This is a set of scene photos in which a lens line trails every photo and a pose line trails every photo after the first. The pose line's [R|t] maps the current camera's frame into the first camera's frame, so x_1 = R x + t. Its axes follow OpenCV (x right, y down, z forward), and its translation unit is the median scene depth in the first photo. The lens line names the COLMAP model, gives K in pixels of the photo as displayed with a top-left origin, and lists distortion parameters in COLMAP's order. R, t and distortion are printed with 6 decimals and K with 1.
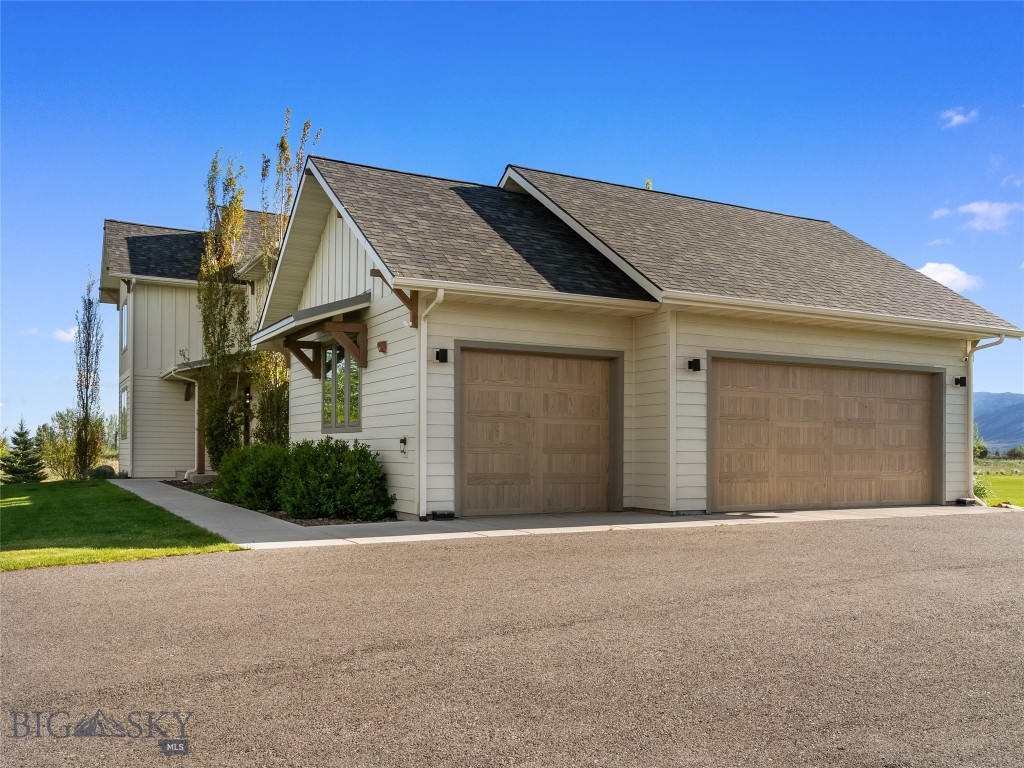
lens RADIAL K [[859.9, 0, 512.0], [0, 859.9, 384.0], [0, 0, 1]] dist [-0.000579, -0.001050]
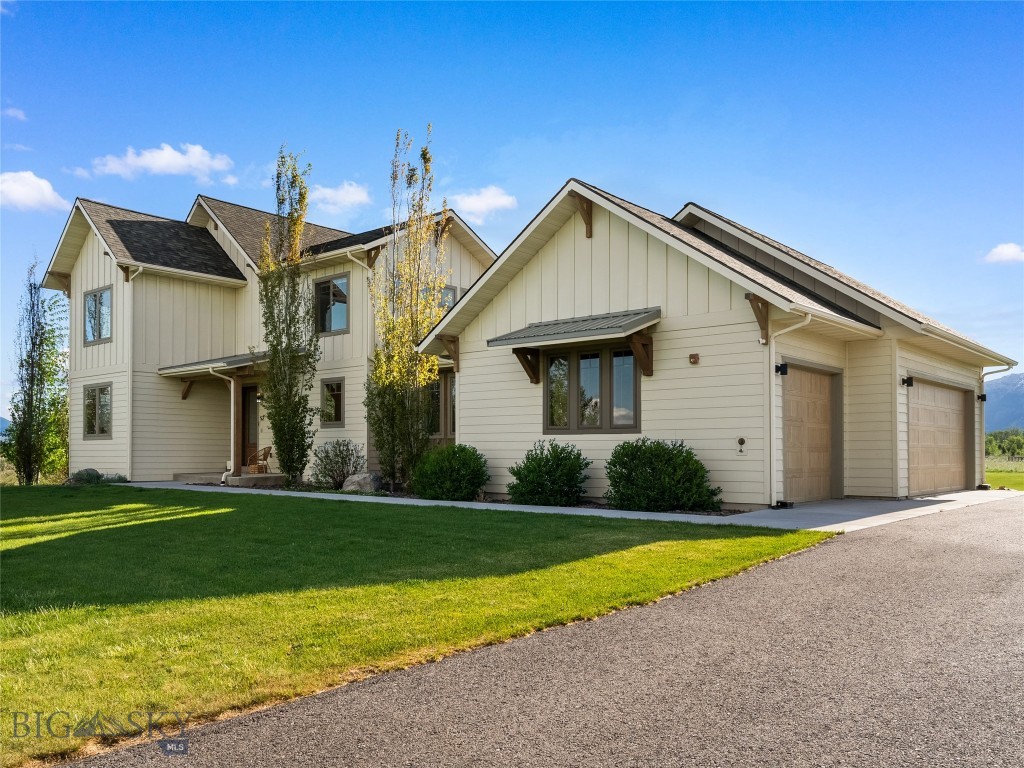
lens RADIAL K [[819.0, 0, 512.0], [0, 819.0, 384.0], [0, 0, 1]] dist [0.000392, -0.001337]
pose [[0.936320, 0.024745, 0.350276, -0.625523], [-0.022906, 0.999694, -0.009392, 0.004783], [-0.350401, 0.000770, 0.936599, 0.056029]]
